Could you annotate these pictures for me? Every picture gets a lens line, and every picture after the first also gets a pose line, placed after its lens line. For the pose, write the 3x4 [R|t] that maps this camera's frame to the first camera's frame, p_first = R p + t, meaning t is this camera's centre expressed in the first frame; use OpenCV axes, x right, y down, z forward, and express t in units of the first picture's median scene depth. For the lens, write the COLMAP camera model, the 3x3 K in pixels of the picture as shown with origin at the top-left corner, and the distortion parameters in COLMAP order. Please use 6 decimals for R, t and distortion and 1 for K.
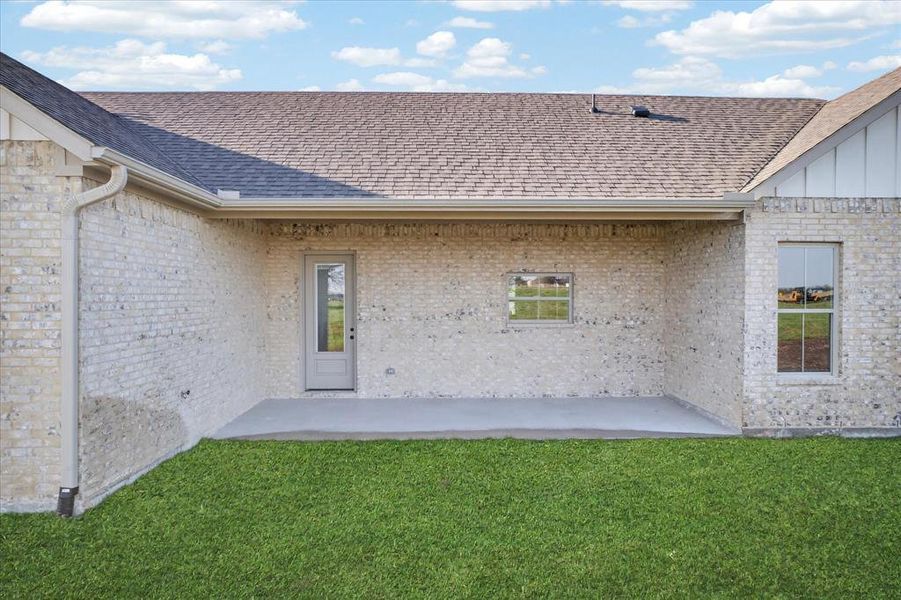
lens RADIAL K [[435.2, 0, 389.9], [0, 435.2, 280.8], [0, 0, 1]] dist [0.001059, -0.000565]
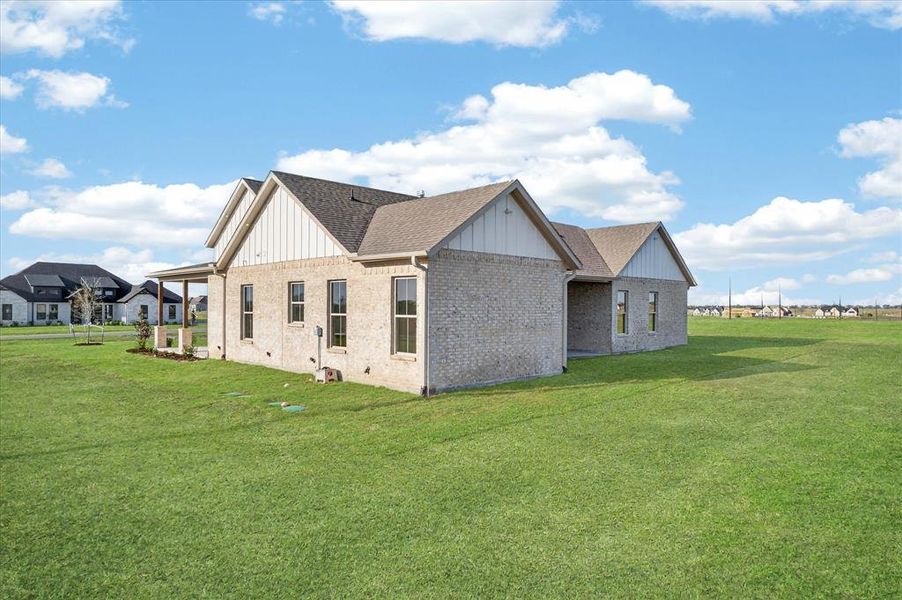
lens RADIAL K [[428.2, 0, 406.7], [0, 428.2, 276.0], [0, 0, 1]] dist [0.000482, -0.000128]
pose [[0.999972, 0.007409, 0.000706, 0.032537], [-0.007408, 0.999971, -0.001772, -0.214555], [-0.000719, 0.001767, 0.999998, 0.002679]]
